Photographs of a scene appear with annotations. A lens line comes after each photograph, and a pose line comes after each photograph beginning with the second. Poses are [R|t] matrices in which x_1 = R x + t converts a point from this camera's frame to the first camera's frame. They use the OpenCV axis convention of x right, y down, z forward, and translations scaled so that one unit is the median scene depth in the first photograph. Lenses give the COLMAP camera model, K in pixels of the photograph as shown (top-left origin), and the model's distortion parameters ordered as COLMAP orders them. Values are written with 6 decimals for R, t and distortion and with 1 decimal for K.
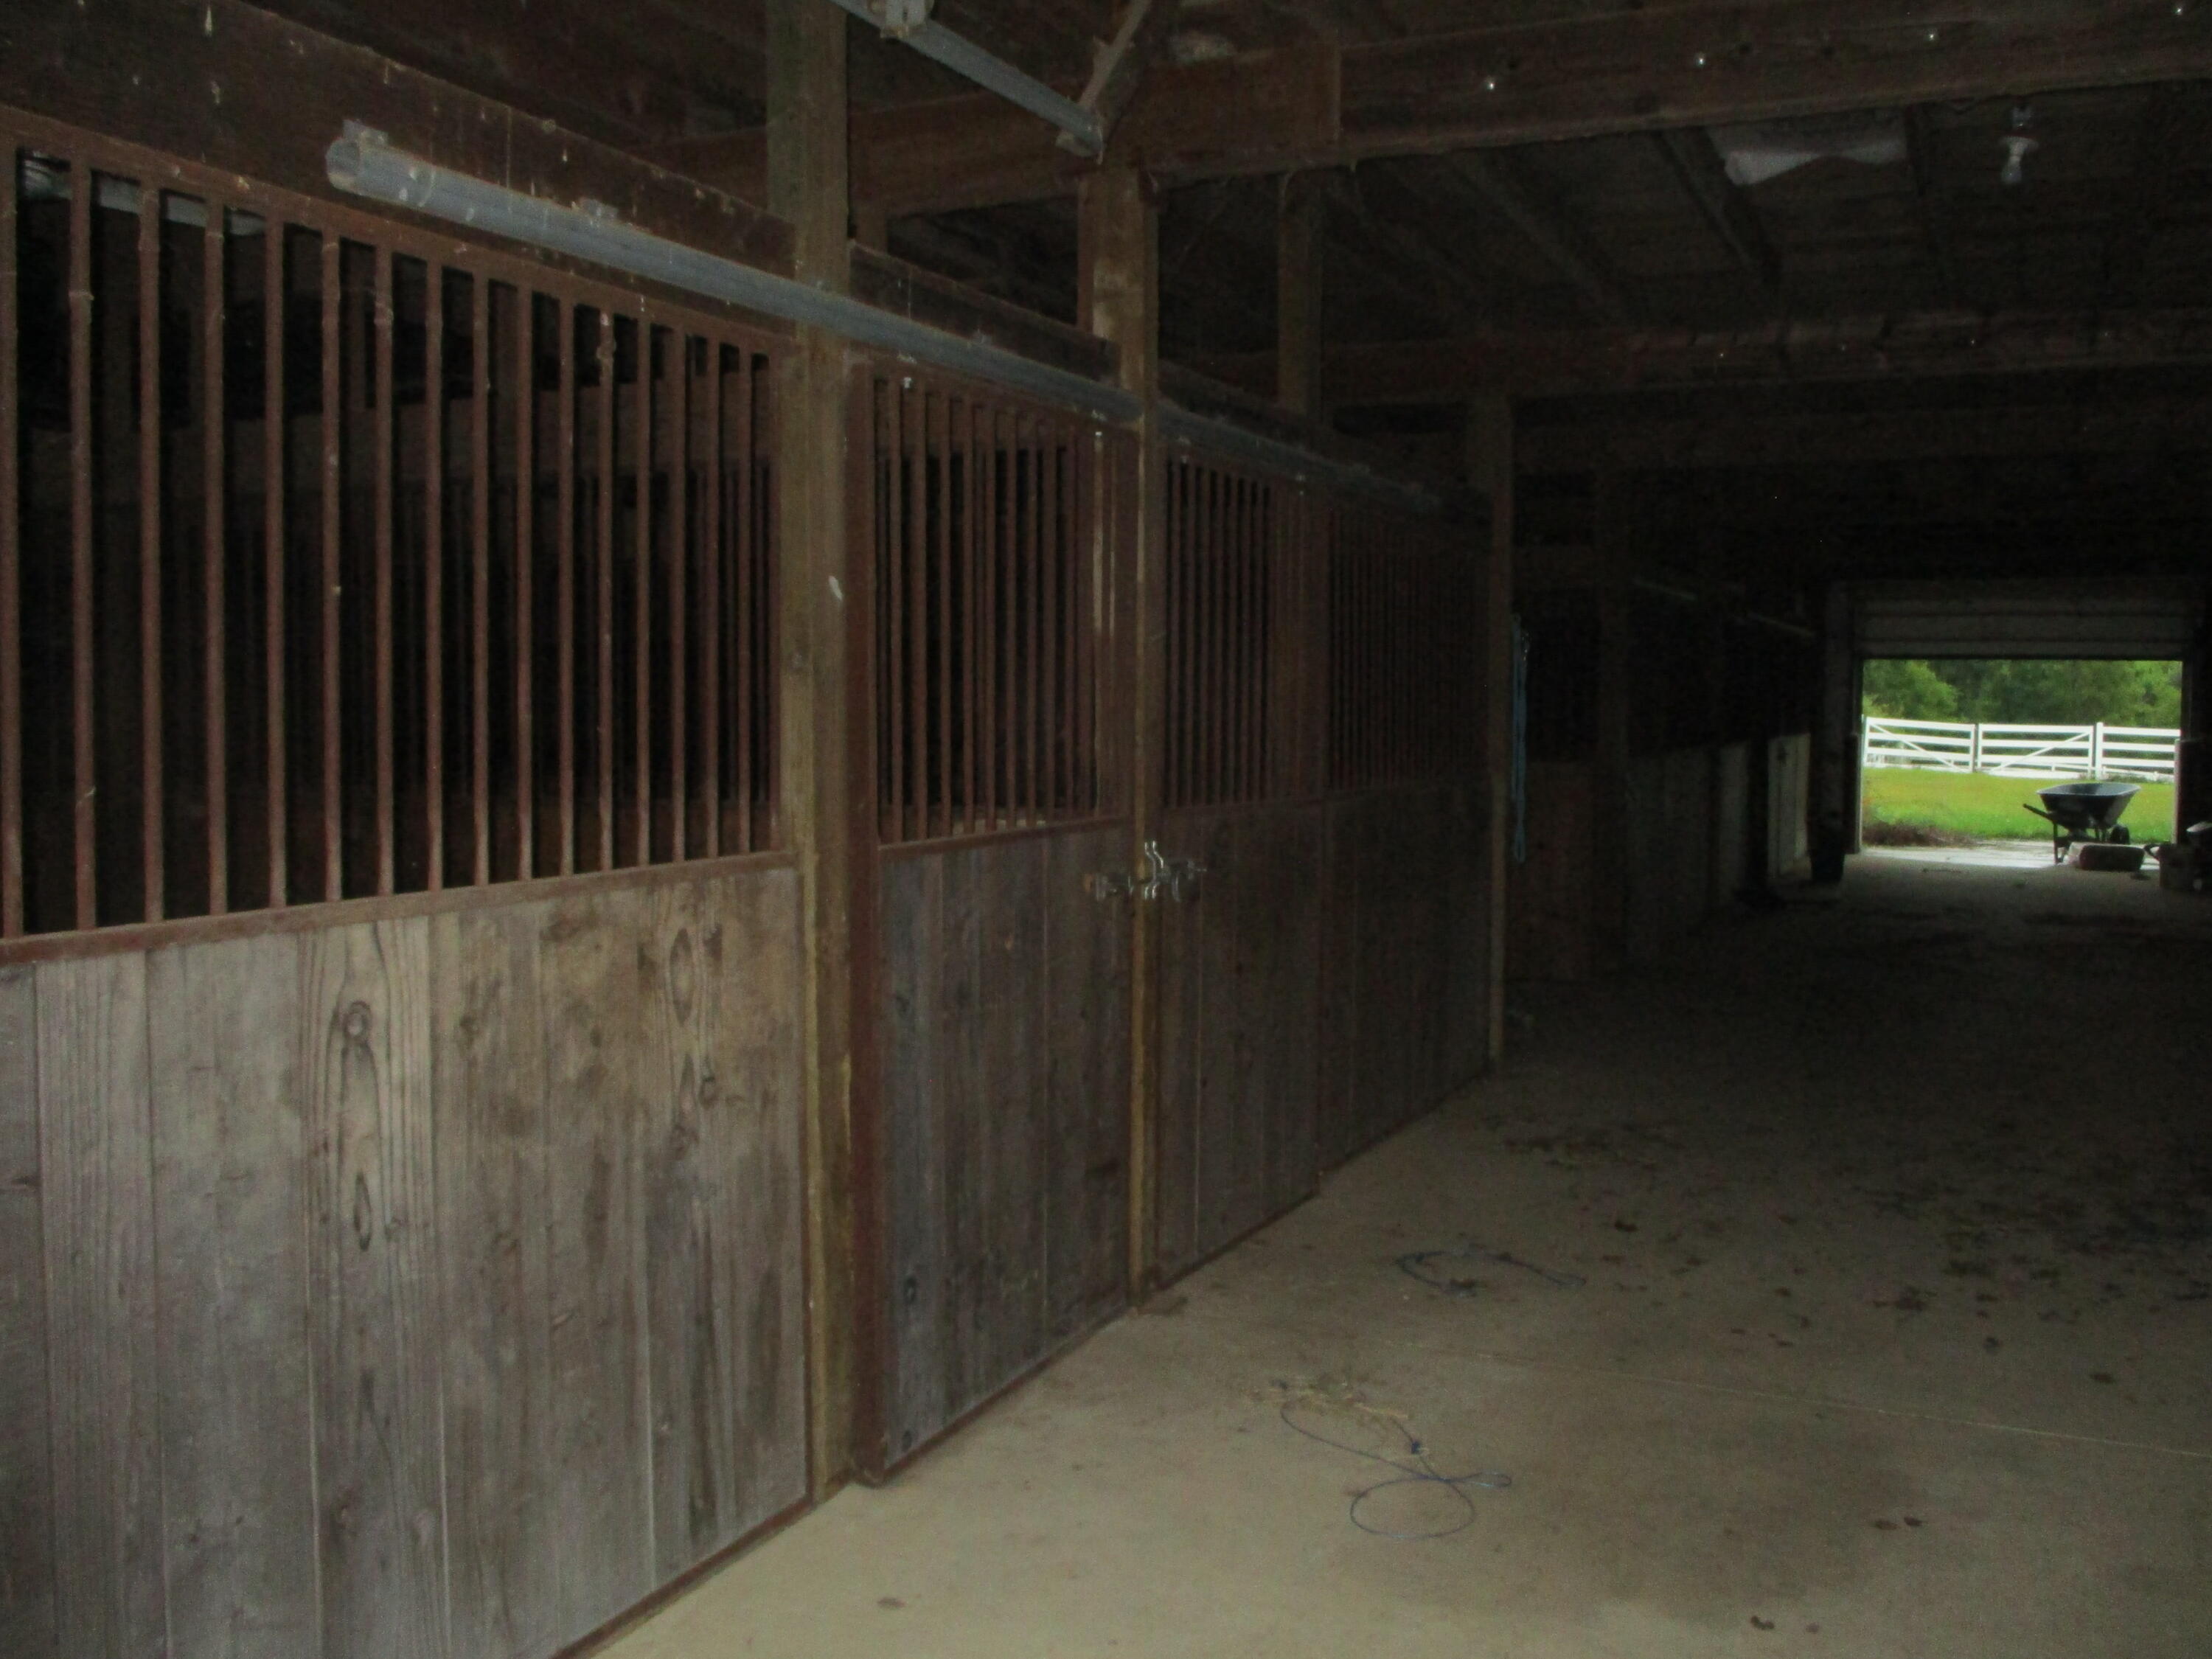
lens RADIAL K [[2098.1, 0, 1106.0], [0, 2098.1, 829.5], [0, 0, 1]] dist [-0.018024, -0.017577]
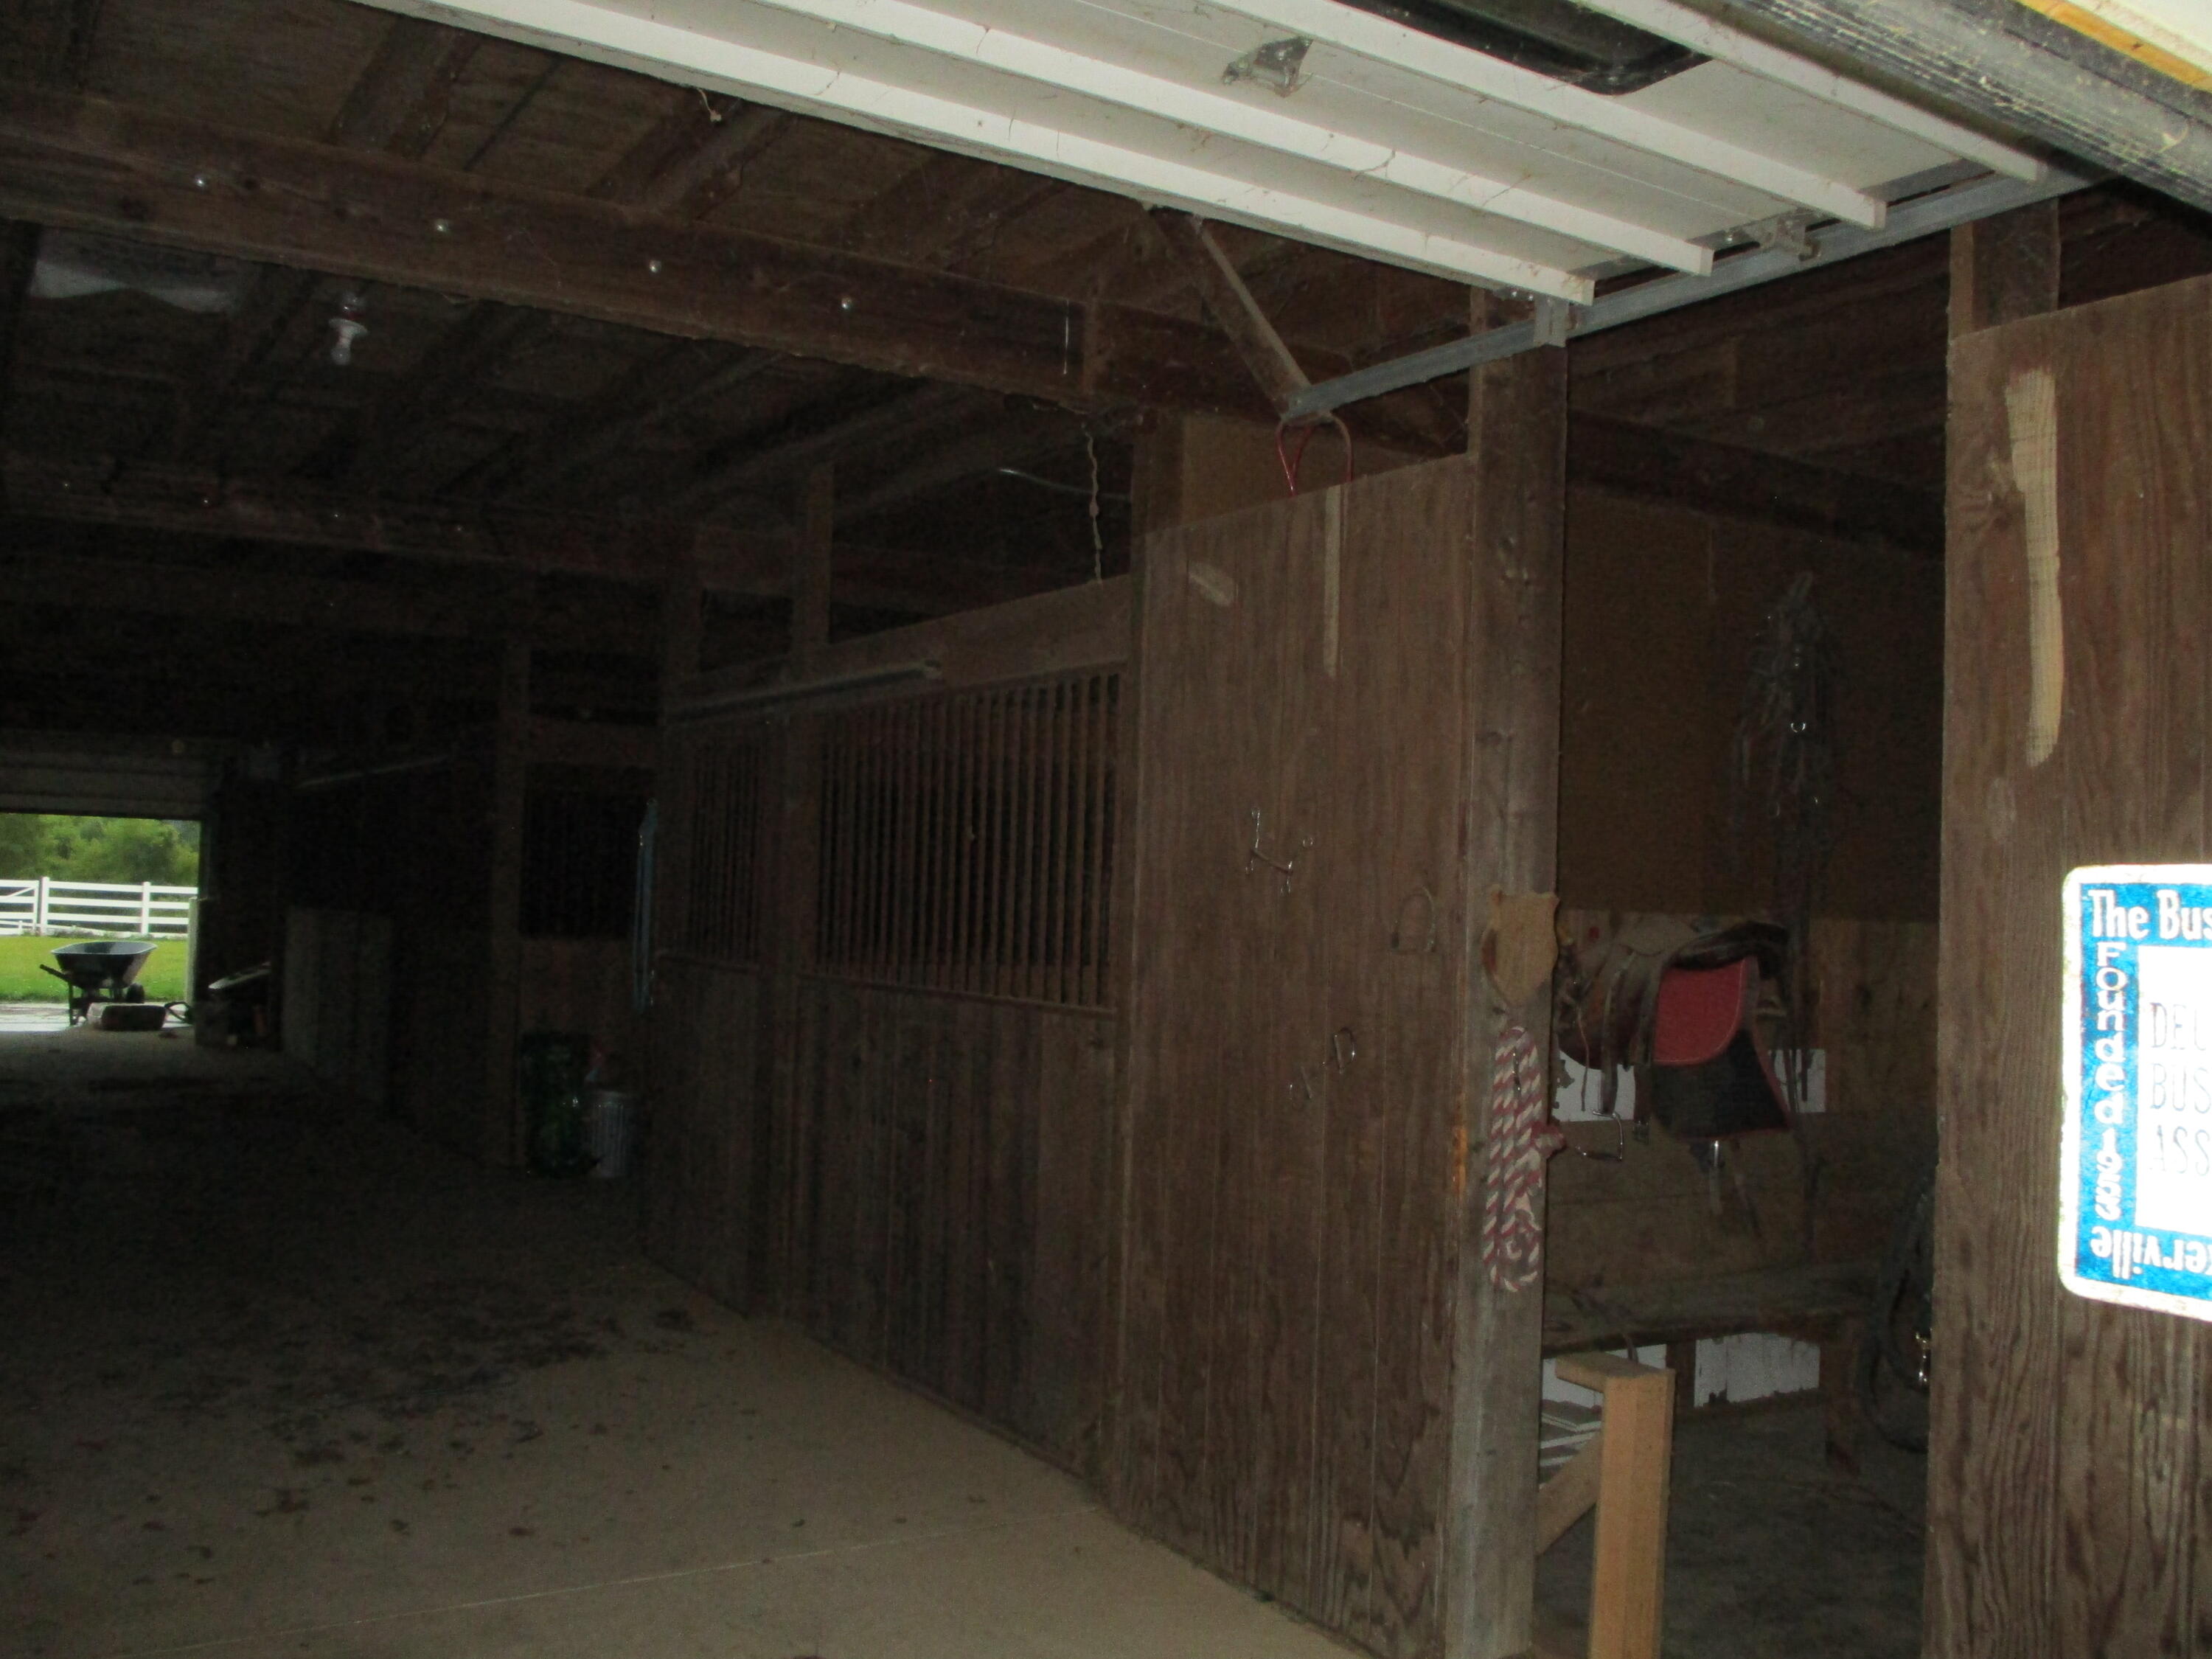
lens RADIAL K [[2098.1, 0, 1106.0], [0, 2098.1, 829.5], [0, 0, 1]] dist [-0.018024, -0.017577]
pose [[0.540703, 0.029451, 0.840698, -0.103626], [0.028871, 0.998149, -0.053535, -0.009034], [-0.840718, 0.053218, 0.538852, 0.073440]]
